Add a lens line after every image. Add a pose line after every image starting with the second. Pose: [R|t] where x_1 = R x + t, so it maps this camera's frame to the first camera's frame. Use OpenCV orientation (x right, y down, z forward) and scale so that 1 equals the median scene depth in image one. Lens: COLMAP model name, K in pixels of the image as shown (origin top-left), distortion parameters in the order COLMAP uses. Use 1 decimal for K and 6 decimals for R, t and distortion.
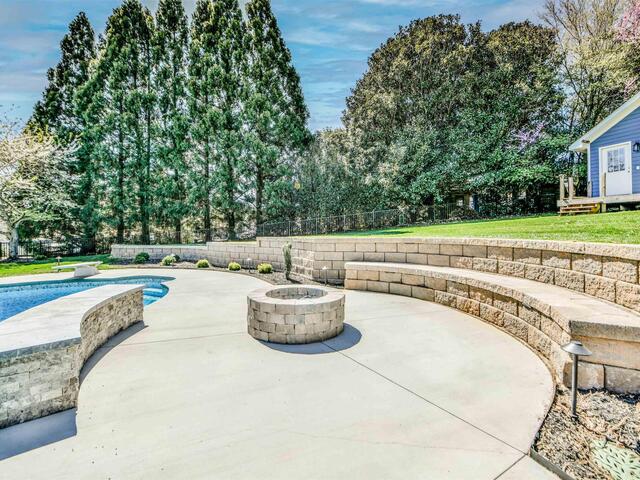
lens RADIAL K [[288.2, 0, 316.9], [0, 288.2, 234.7], [0, 0, 1]] dist [-0.017430, -0.000582]
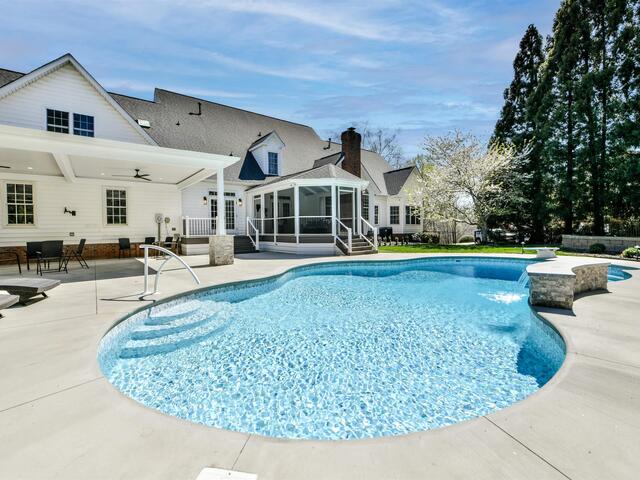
lens RADIAL K [[288.2, 0, 316.9], [0, 288.2, 234.7], [0, 0, 1]] dist [-0.017430, -0.000582]
pose [[0.252817, 0.027111, -0.967134, 0.052749], [0.001837, 0.999592, 0.028501, 0.001561], [0.967512, -0.008982, 0.252664, -0.106261]]
